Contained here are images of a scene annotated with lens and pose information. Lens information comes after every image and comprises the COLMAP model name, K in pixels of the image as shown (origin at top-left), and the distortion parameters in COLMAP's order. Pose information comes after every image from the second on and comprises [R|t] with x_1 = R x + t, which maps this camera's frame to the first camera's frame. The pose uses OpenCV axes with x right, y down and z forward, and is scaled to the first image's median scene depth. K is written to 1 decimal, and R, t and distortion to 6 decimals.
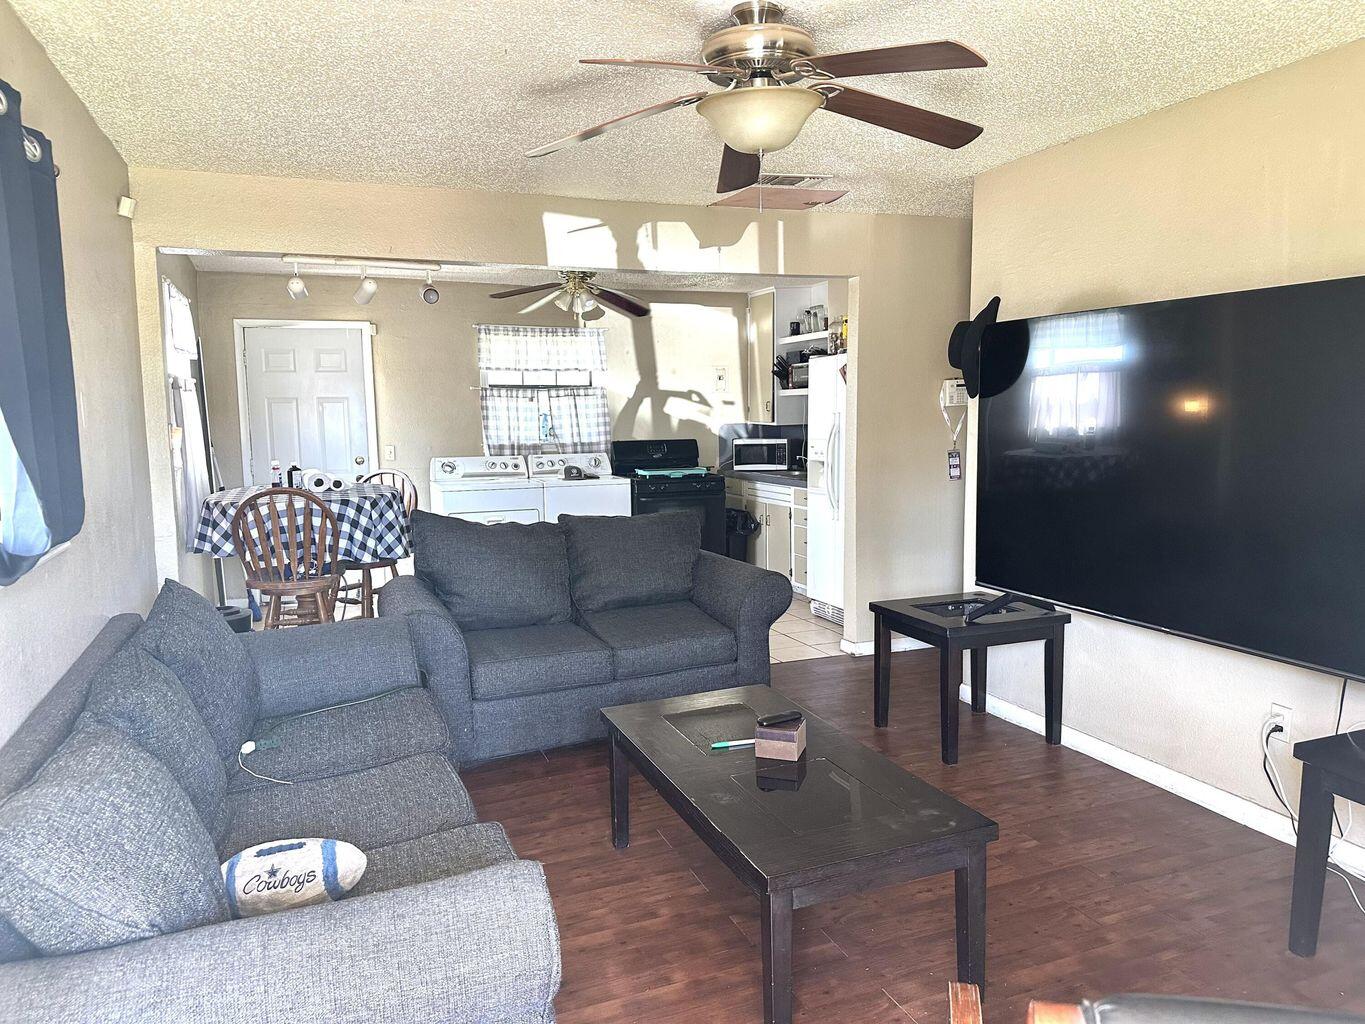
lens RADIAL K [[946.7, 0, 684.4], [0, 946.7, 516.1], [0, 0, 1]] dist [0.056130, -0.002093]
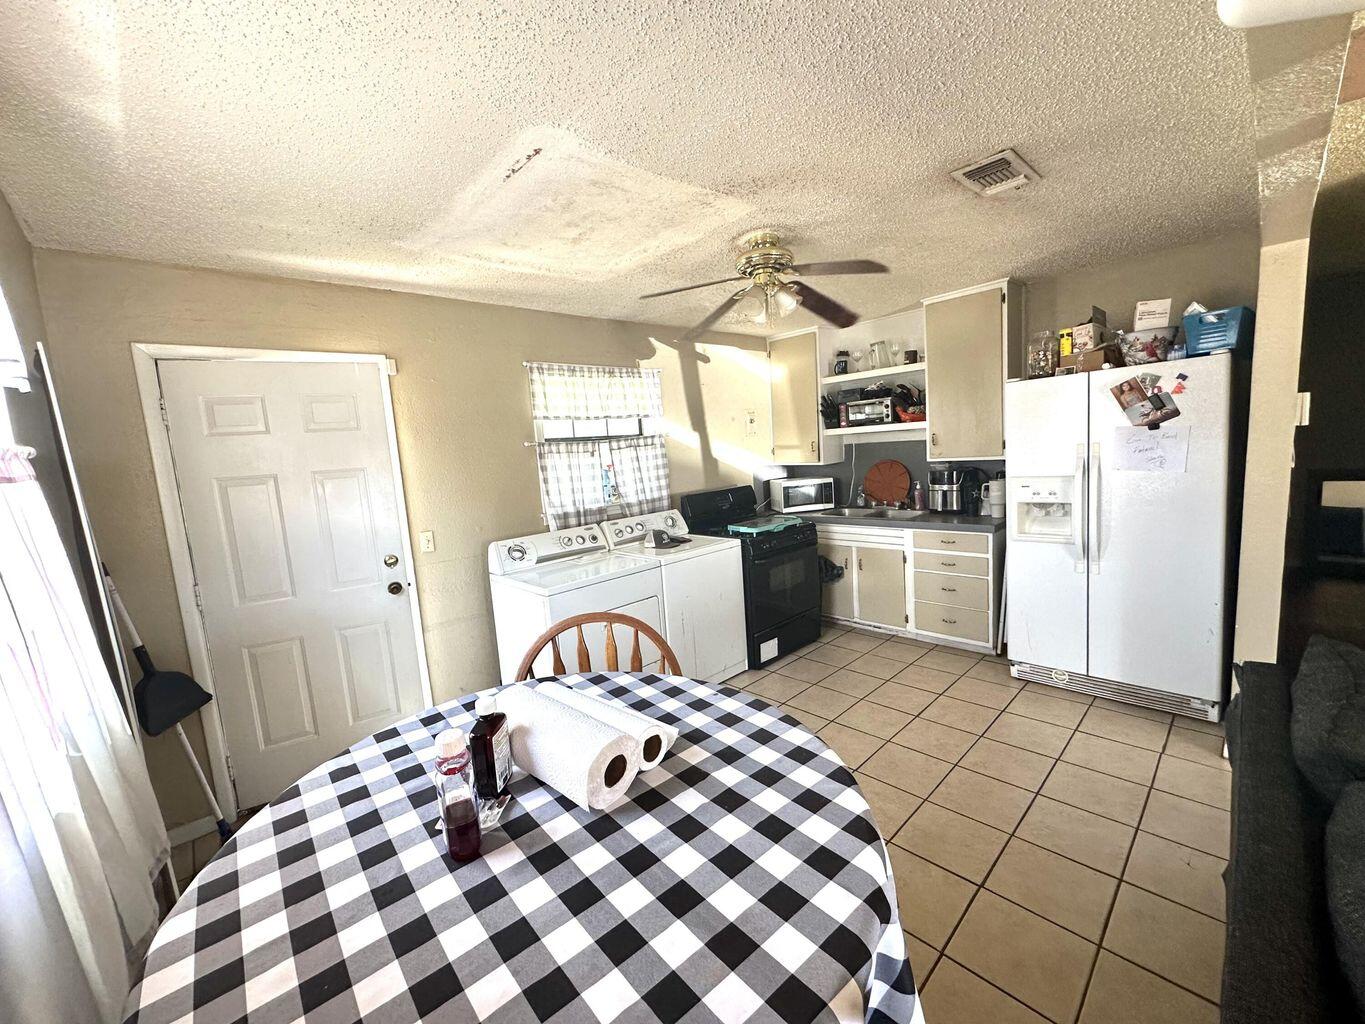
lens RADIAL K [[551.7, 0, 680.4], [0, 551.7, 510.8], [0, 0, 1]] dist [-0.001924, 0.000308]
pose [[0.934218, -0.097583, 0.343094, -0.261661], [0.099530, 0.994963, 0.011975, -0.072744], [-0.342534, 0.022961, 0.939225, 0.530484]]
